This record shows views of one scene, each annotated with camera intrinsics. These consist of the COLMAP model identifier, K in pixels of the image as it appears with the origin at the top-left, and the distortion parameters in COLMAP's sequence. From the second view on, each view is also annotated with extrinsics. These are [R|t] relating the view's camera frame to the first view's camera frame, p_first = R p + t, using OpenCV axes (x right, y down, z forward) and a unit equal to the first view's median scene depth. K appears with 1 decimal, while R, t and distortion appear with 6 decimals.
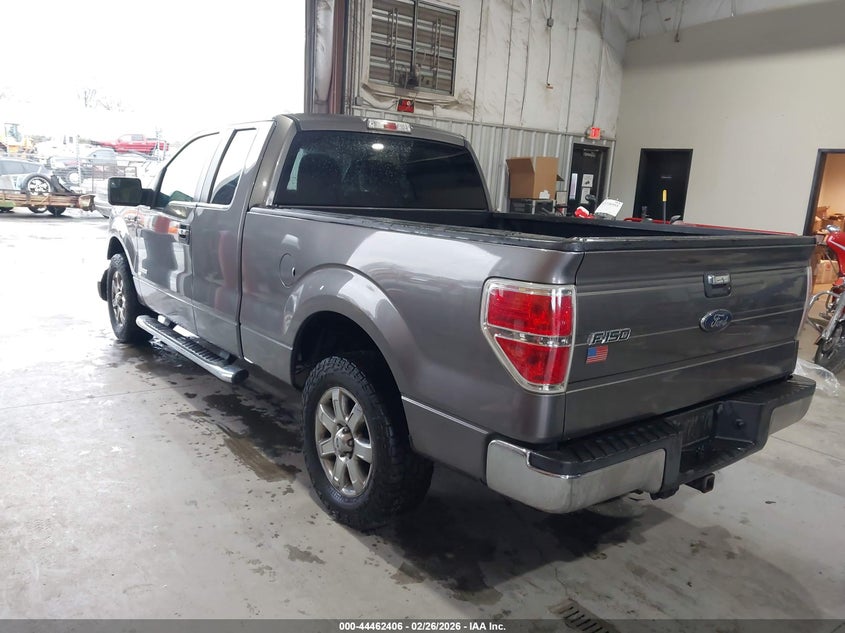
lens RADIAL K [[679.5, 0, 419.8], [0, 679.5, 317.4], [0, 0, 1]] dist [-0.113202, 0.138998]
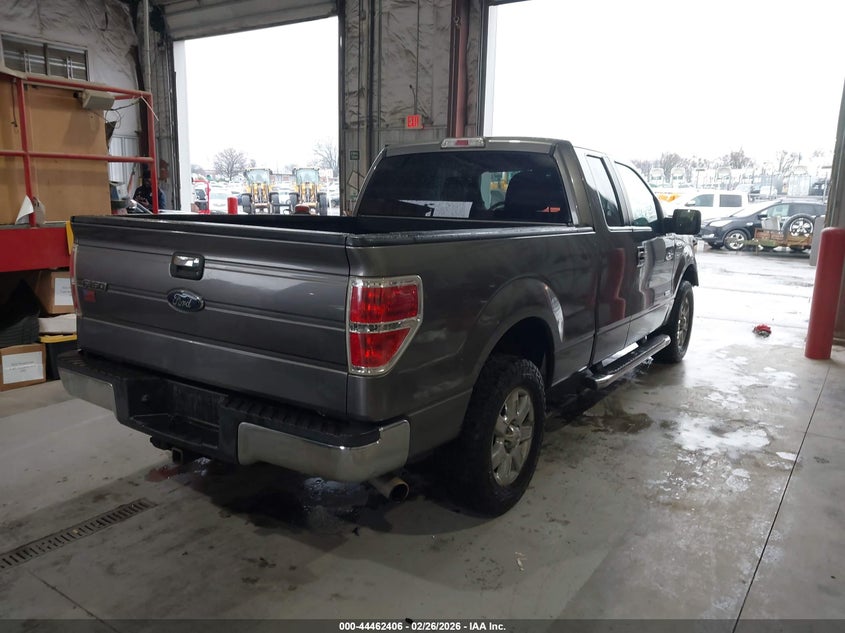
lens RADIAL K [[679.5, 0, 419.8], [0, 679.5, 317.4], [0, 0, 1]] dist [-0.113202, 0.138998]
pose [[0.323105, 0.117763, -0.939008, 1.117610], [-0.184929, 0.980956, 0.059391, -0.072409], [0.928119, 0.154460, 0.338729, 0.708067]]
